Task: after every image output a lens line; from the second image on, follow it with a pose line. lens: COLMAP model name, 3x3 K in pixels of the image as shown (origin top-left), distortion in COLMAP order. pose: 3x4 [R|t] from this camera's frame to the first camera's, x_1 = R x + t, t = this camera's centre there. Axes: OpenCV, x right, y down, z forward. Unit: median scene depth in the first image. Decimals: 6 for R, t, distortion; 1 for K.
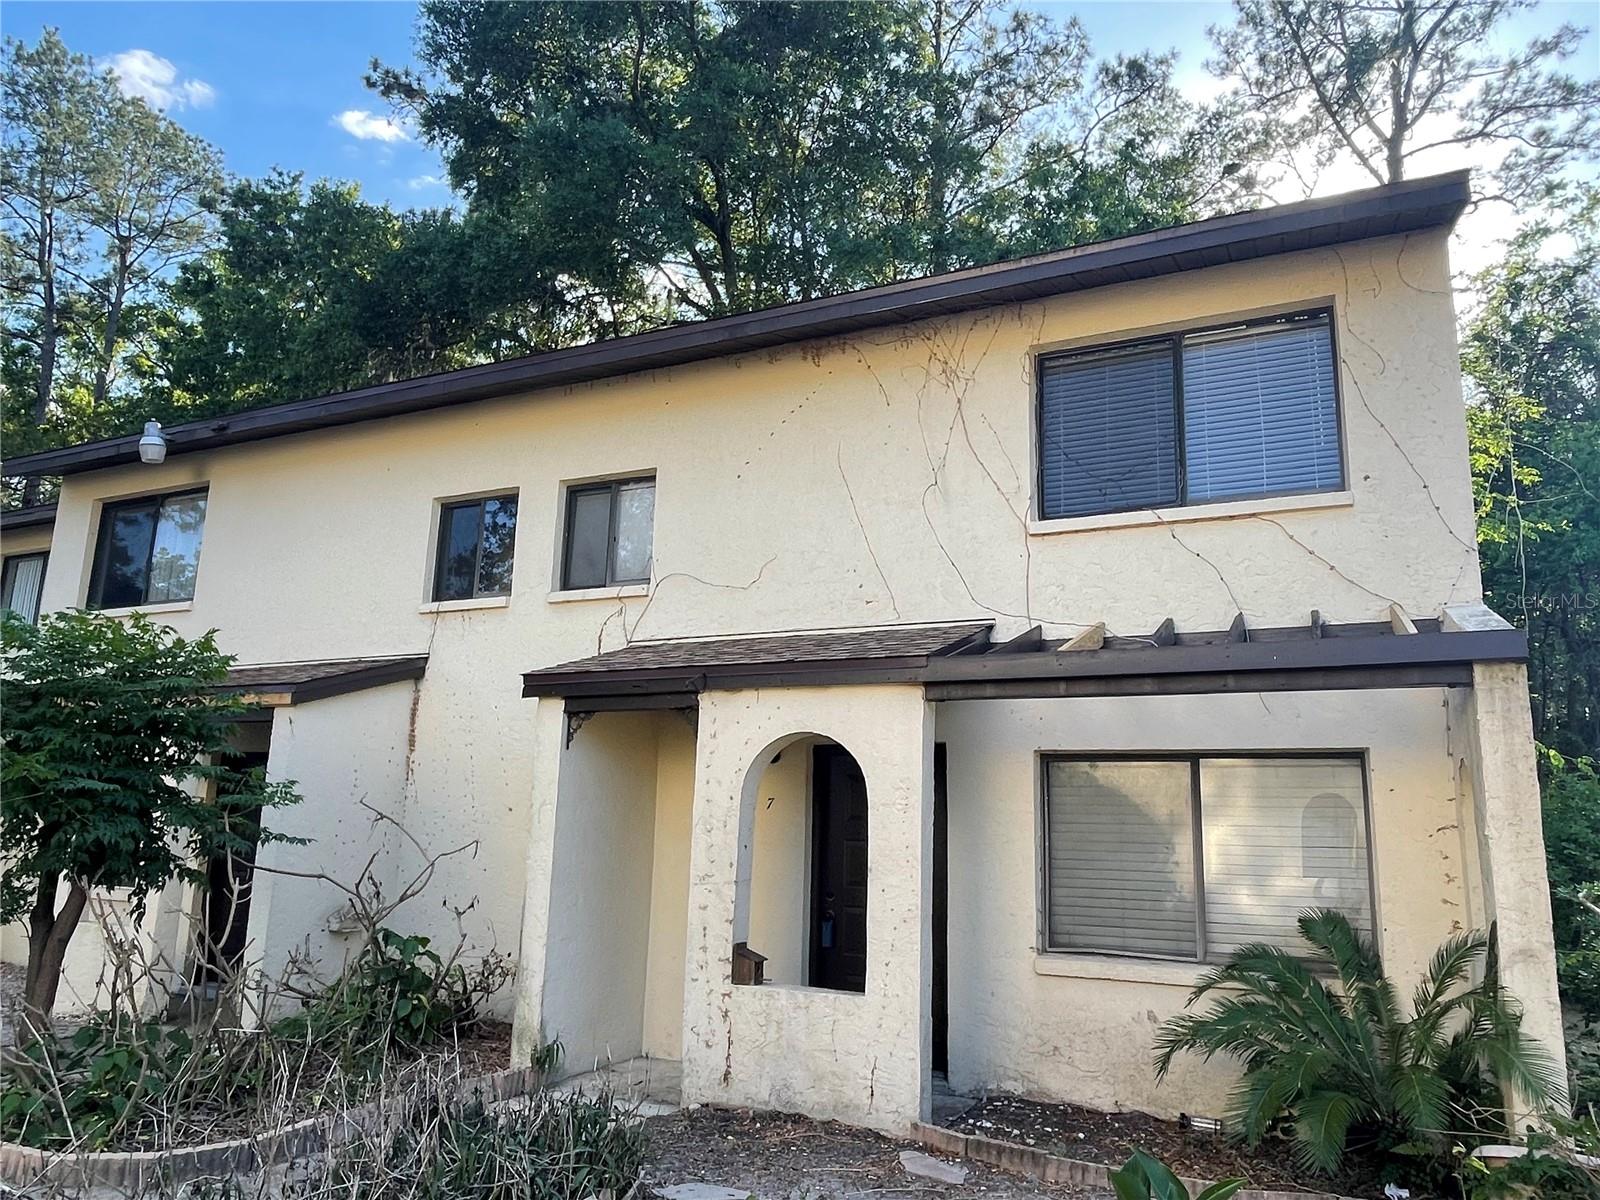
lens RADIAL K [[1114.9, 0, 799.8], [0, 1114.9, 601.3], [0, 0, 1]] dist [0.005264, -0.002712]
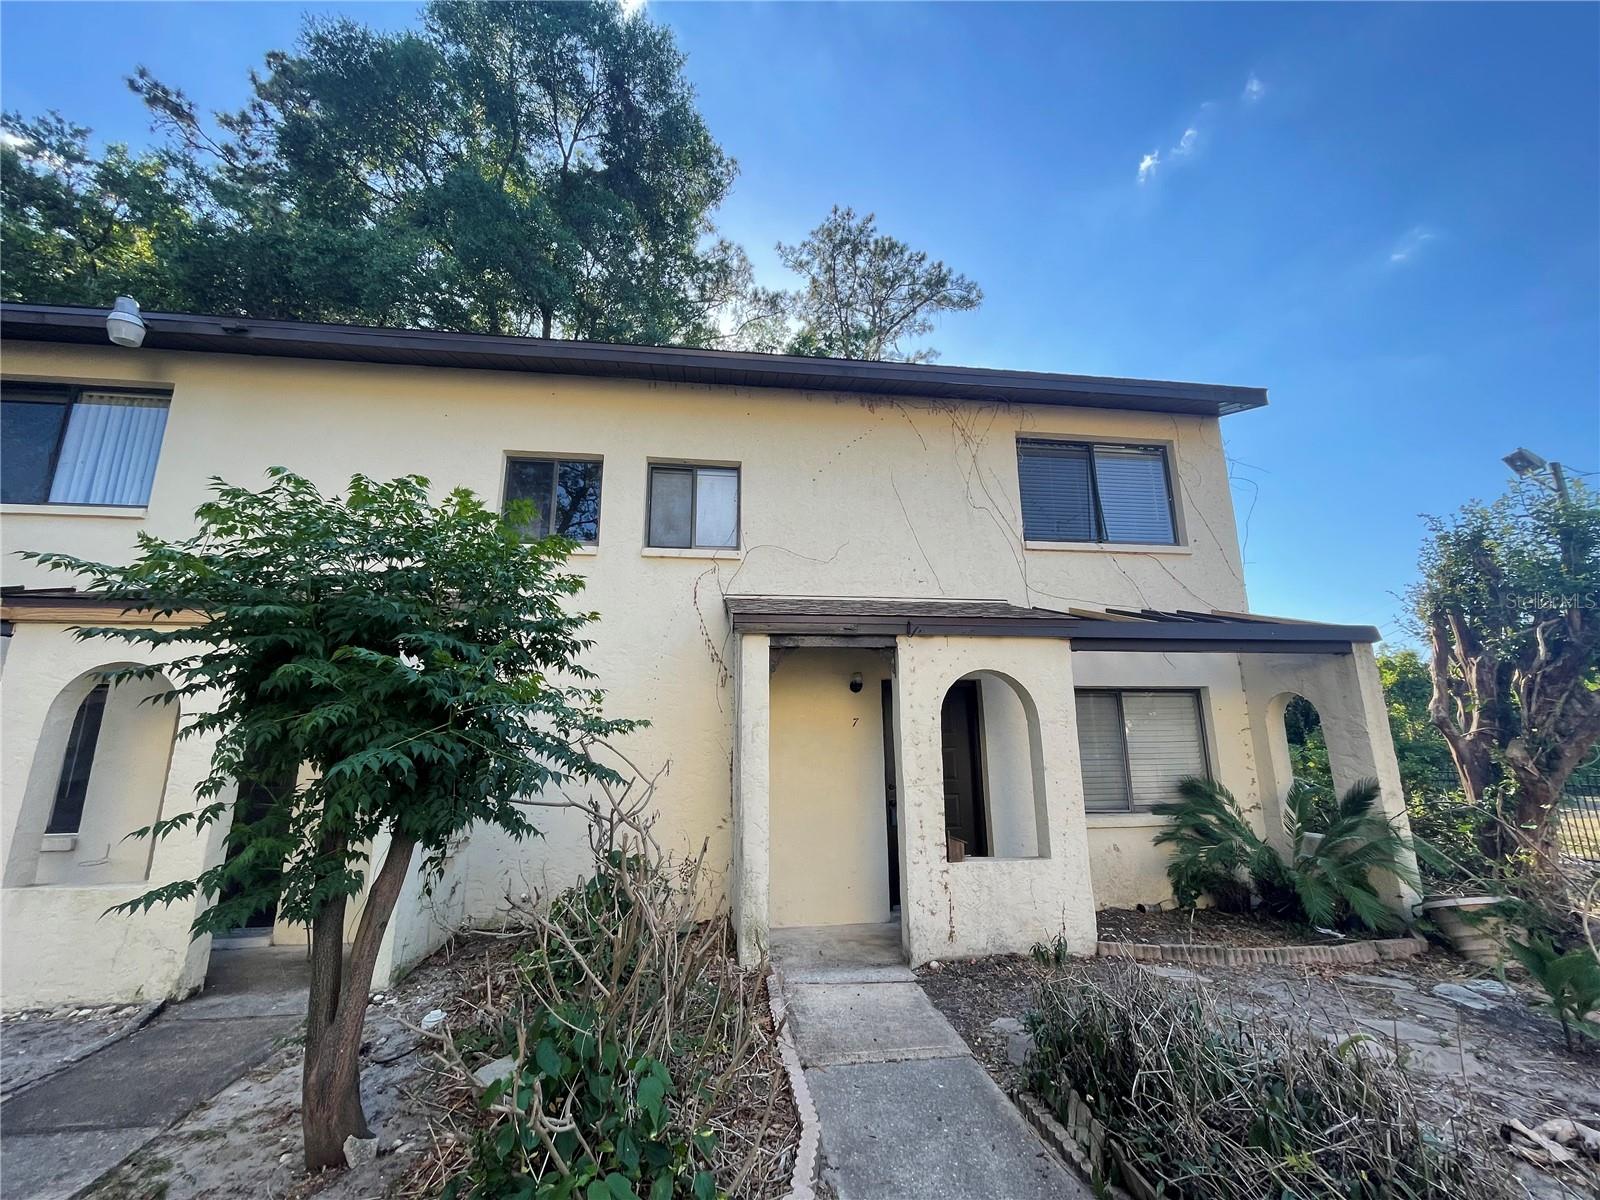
lens RADIAL K [[635.1, 0, 799.6], [0, 635.1, 601.1], [0, 0, 1]] dist [-0.005149, 0.001072]
pose [[0.840509, 0.083068, 0.535392, -0.551987], [-0.082930, 0.996257, -0.024382, 0.064359], [-0.535413, -0.023906, 0.844252, 0.421265]]
